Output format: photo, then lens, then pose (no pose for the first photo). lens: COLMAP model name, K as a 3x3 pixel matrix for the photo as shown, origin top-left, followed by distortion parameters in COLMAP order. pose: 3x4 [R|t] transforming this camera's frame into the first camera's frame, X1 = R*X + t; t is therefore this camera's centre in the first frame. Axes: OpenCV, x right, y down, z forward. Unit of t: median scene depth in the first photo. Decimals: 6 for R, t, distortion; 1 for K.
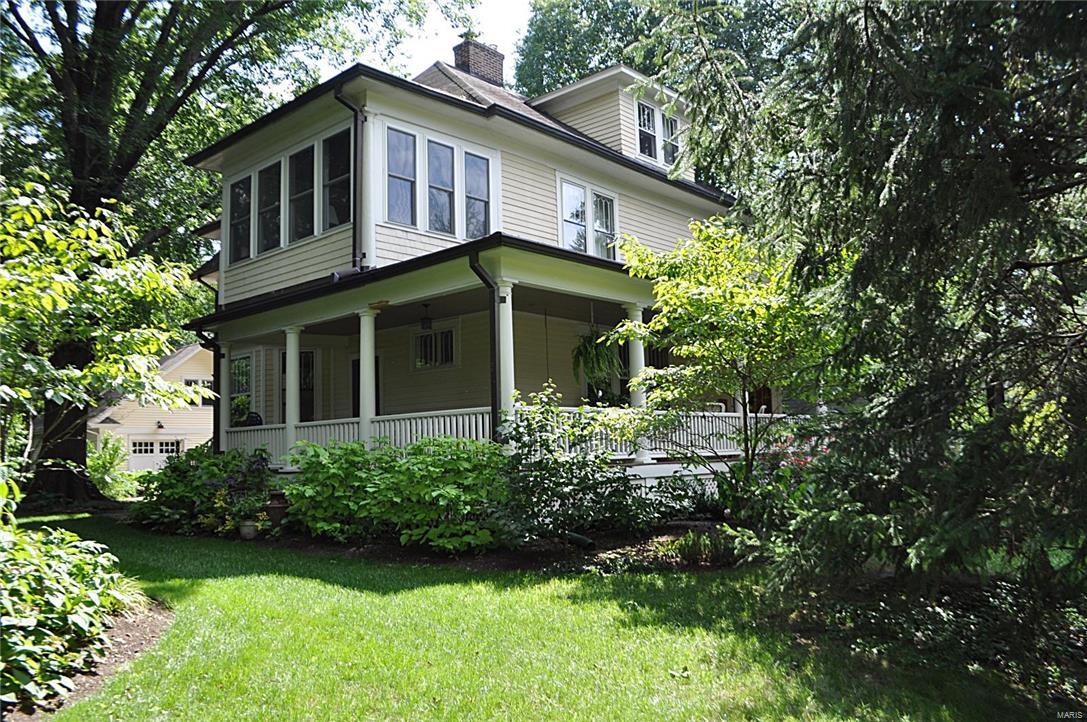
lens RADIAL K [[845.8, 0, 549.0], [0, 845.8, 359.3], [0, 0, 1]] dist [-0.067118, -0.003180]
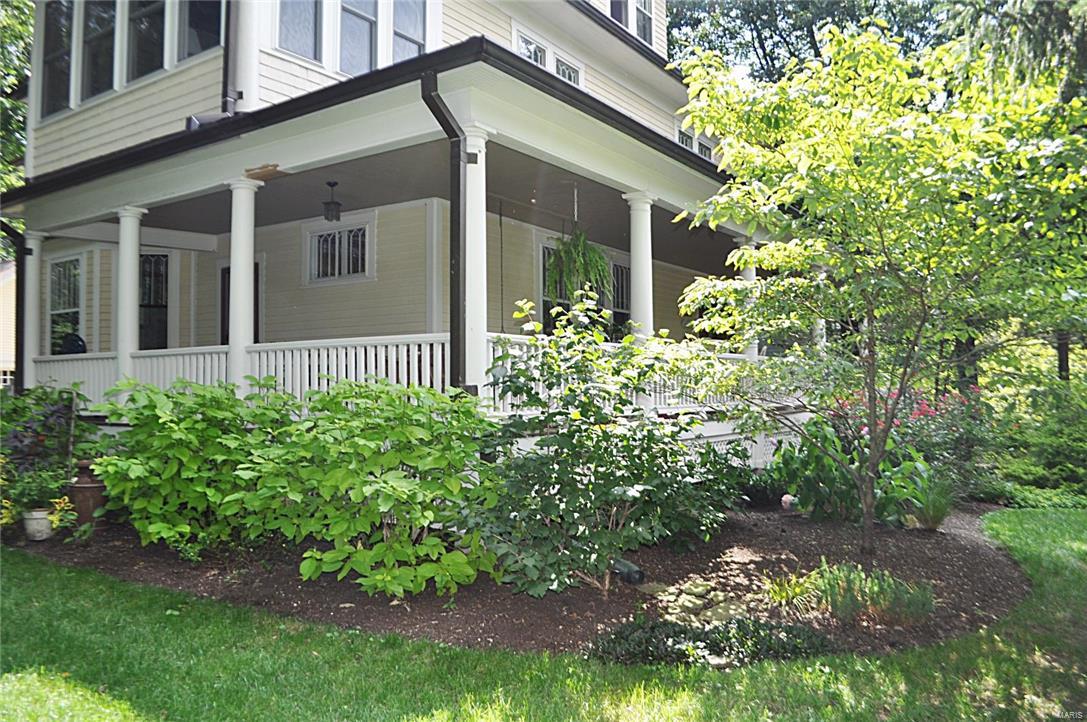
lens RADIAL K [[845.8, 0, 535.5], [0, 845.8, 365.1], [0, 0, 1]] dist [-0.067118, -0.003180]
pose [[0.991711, 0.027876, 0.125430, -0.081248], [-0.037948, 0.996180, 0.078644, 0.028426], [-0.122759, -0.082752, 0.988980, 0.379610]]
